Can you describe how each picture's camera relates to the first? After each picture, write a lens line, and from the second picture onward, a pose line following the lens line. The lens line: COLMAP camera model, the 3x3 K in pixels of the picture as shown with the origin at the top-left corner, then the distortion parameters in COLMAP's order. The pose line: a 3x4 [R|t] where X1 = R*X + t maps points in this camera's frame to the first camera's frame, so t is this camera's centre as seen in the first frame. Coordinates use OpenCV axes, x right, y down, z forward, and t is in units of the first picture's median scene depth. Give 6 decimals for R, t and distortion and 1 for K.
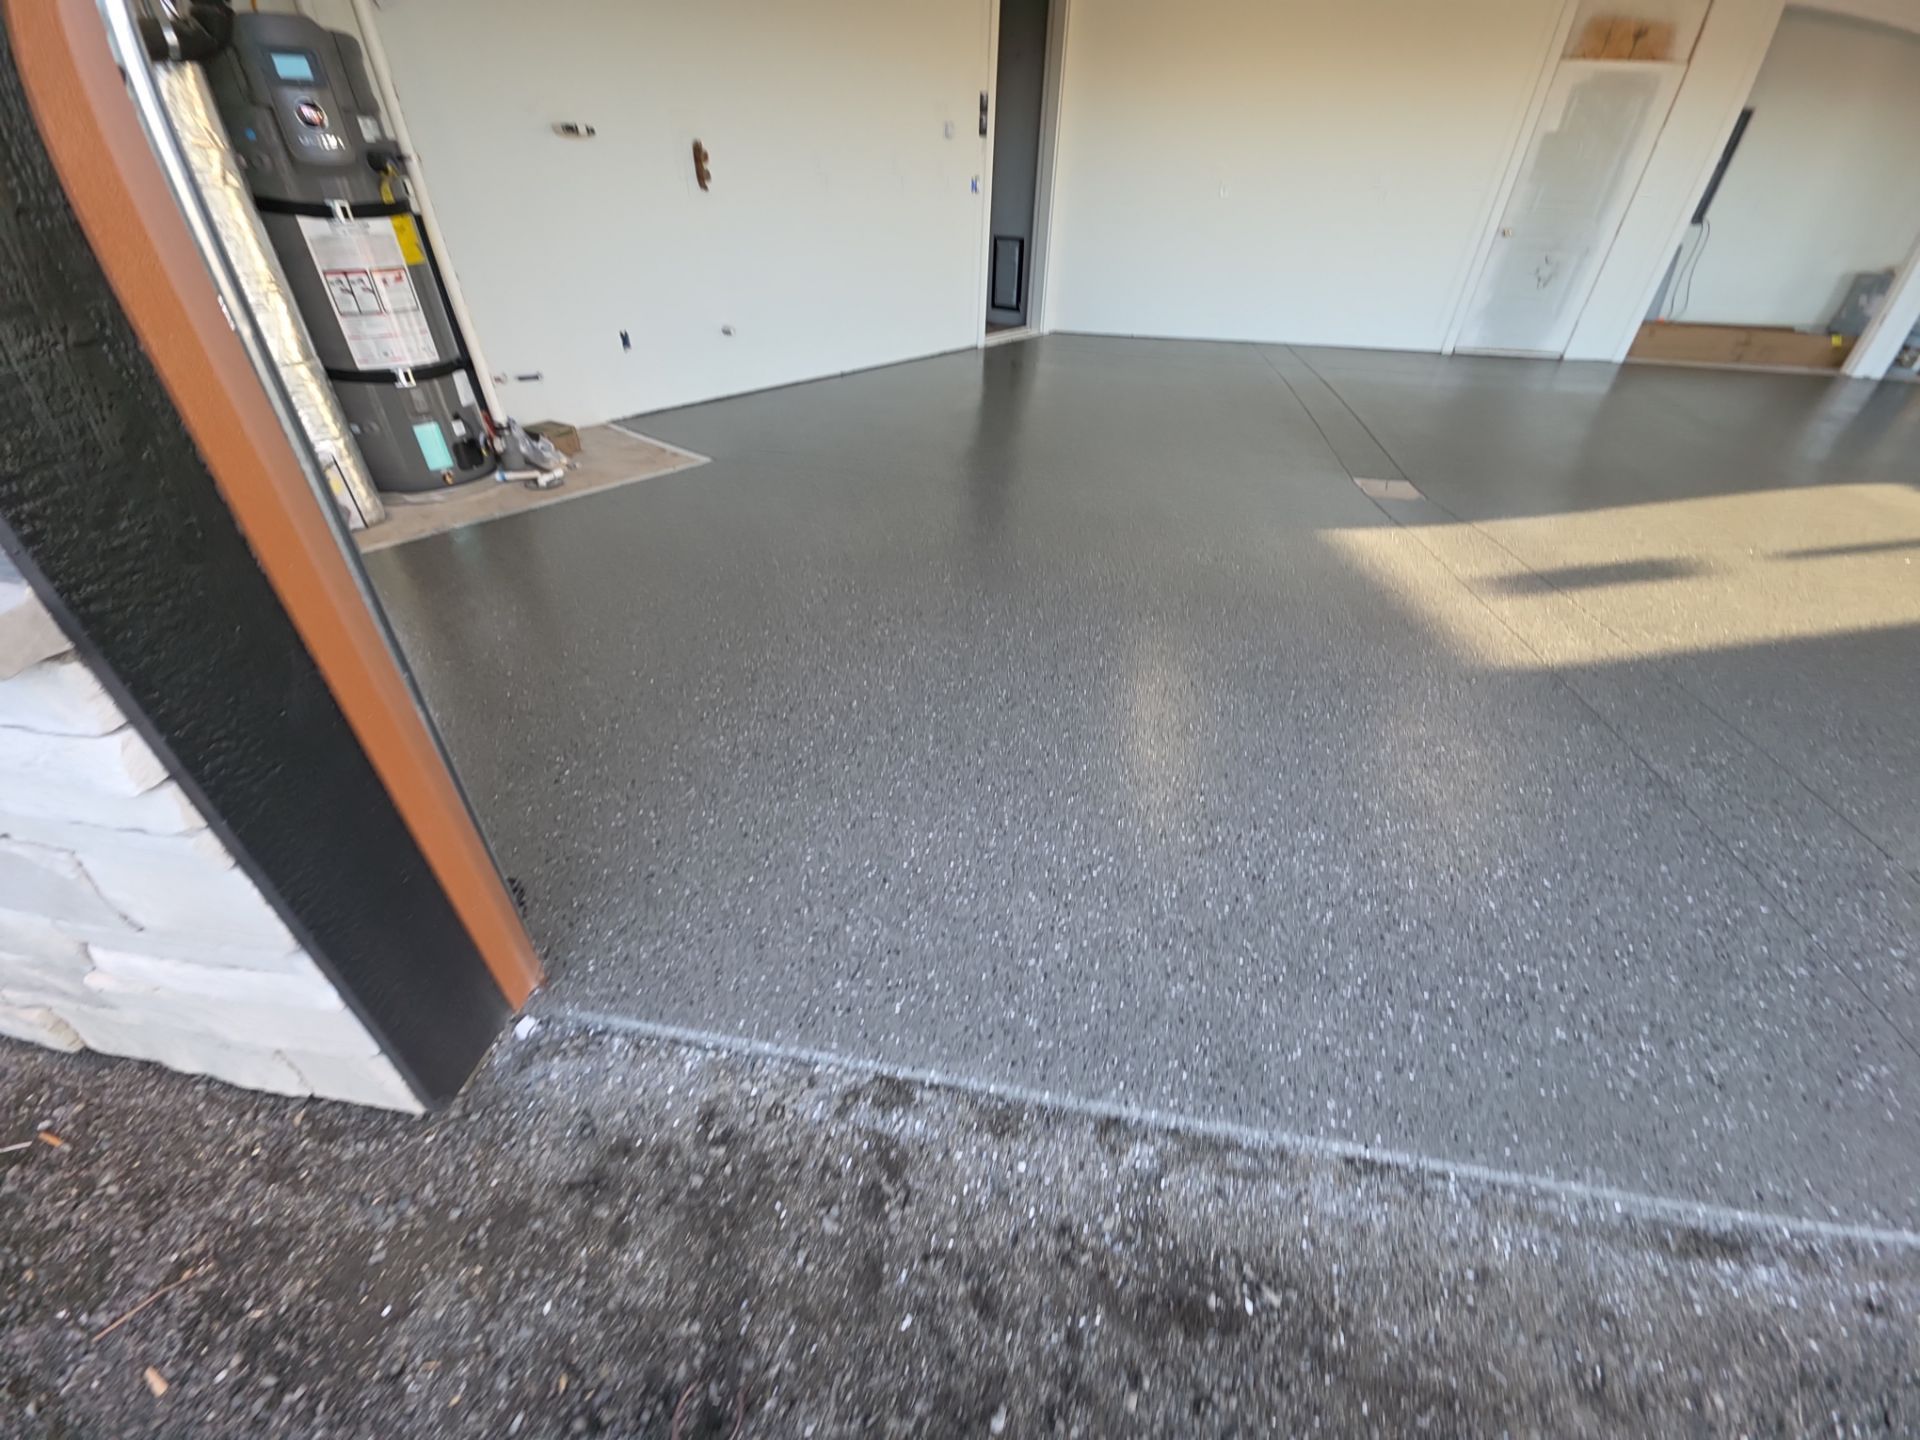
lens RADIAL K [[775.2, 0, 947.8], [0, 775.2, 694.0], [0, 0, 1]] dist [0.037060, -0.015455]
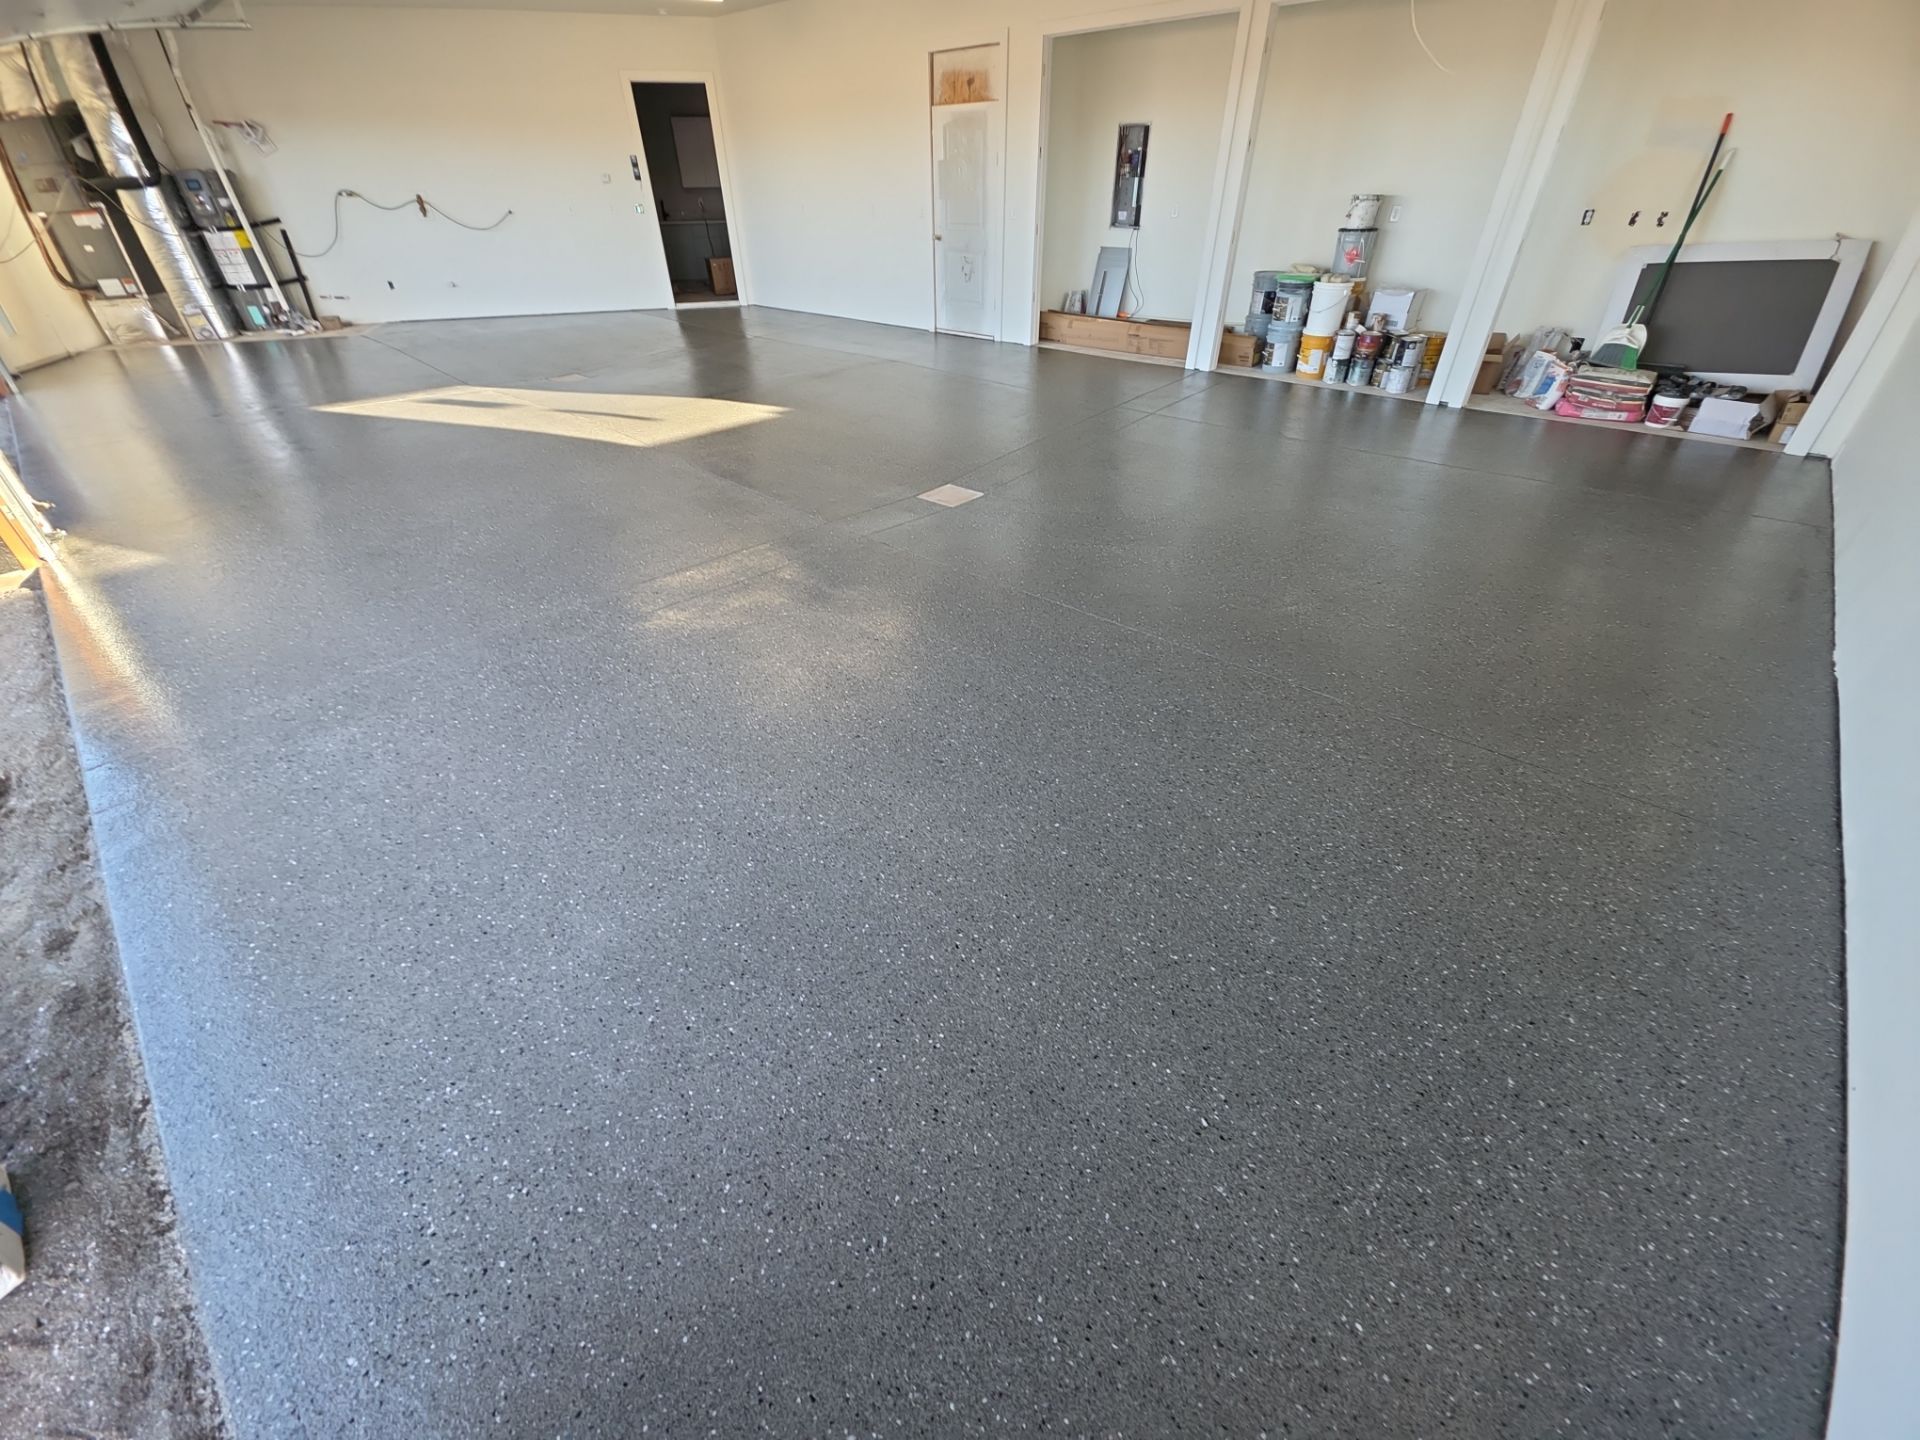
lens RADIAL K [[775.2, 0, 947.8], [0, 775.2, 694.0], [0, 0, 1]] dist [0.037060, -0.015455]
pose [[0.806993, 0.294750, -0.511746, 2.858792], [-0.297956, 0.951379, 0.078105, 0.001769], [0.509886, 0.089447, 0.855579, 0.003579]]
